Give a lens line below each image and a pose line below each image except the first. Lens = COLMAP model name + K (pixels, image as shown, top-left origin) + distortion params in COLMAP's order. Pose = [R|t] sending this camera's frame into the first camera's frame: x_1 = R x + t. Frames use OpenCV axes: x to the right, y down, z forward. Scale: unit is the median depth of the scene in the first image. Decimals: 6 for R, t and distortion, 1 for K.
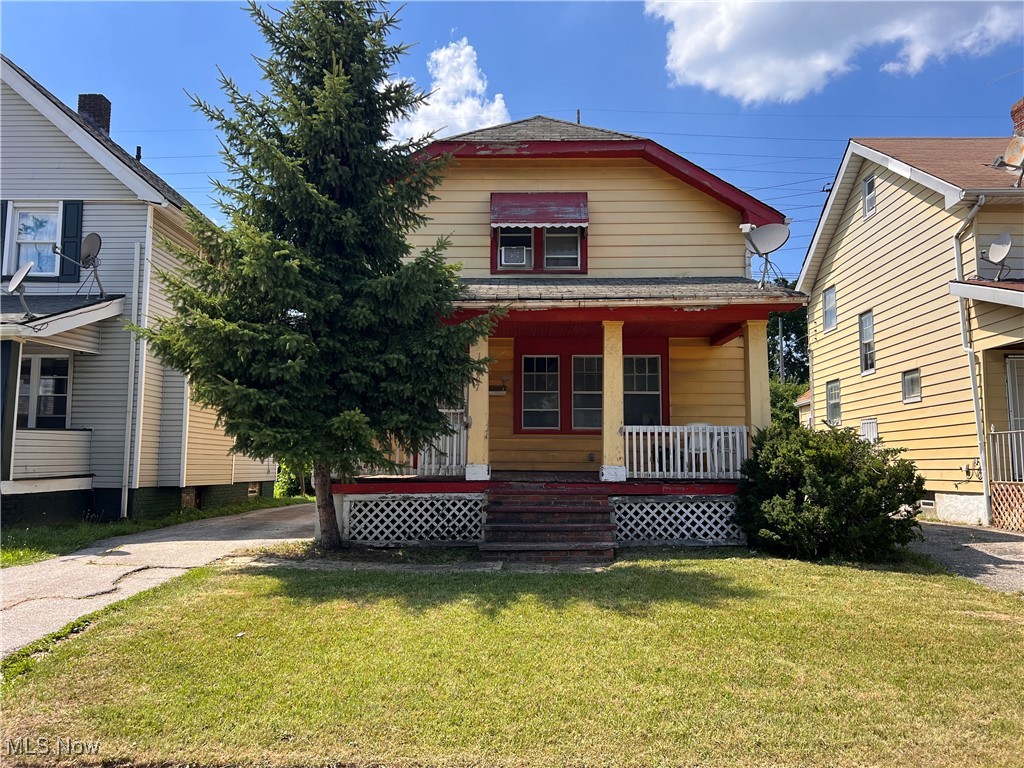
lens RADIAL K [[780.6, 0, 512.0], [0, 780.6, 384.5], [0, 0, 1]] dist [0.010890, -0.004322]
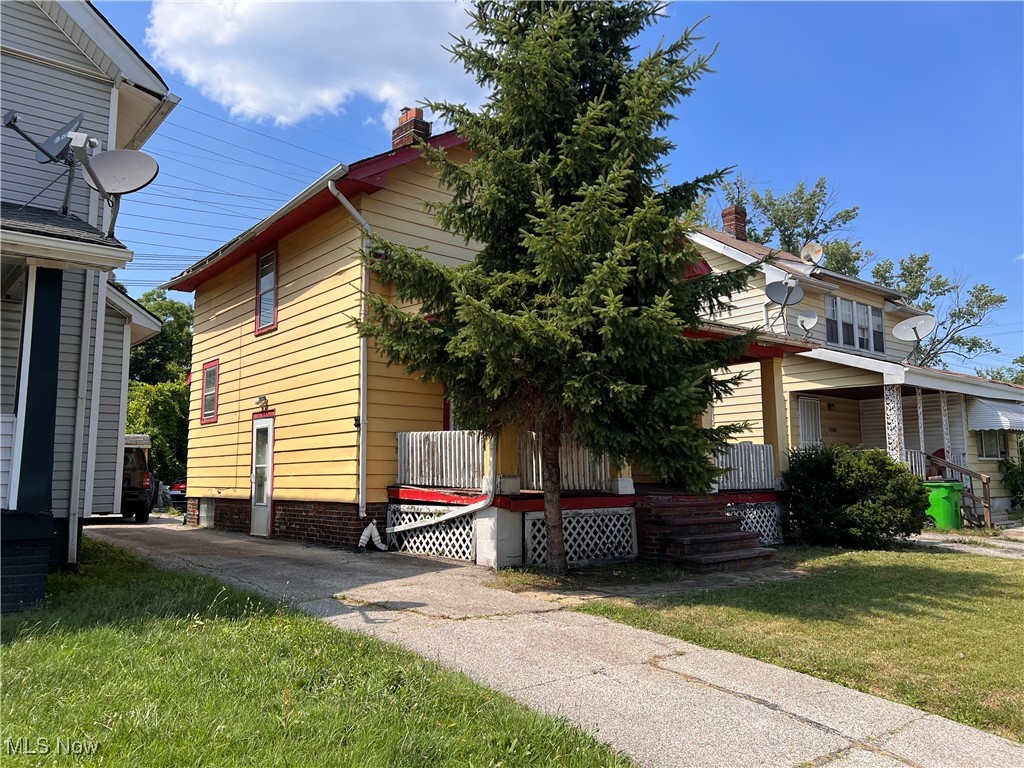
lens RADIAL K [[780.6, 0, 508.3], [0, 780.6, 383.2], [0, 0, 1]] dist [0.010890, -0.004322]
pose [[0.777008, 0.071458, 0.625421, -0.788944], [-0.058572, 0.997433, -0.041195, 0.032595], [-0.626759, -0.004624, 0.779199, 0.329167]]
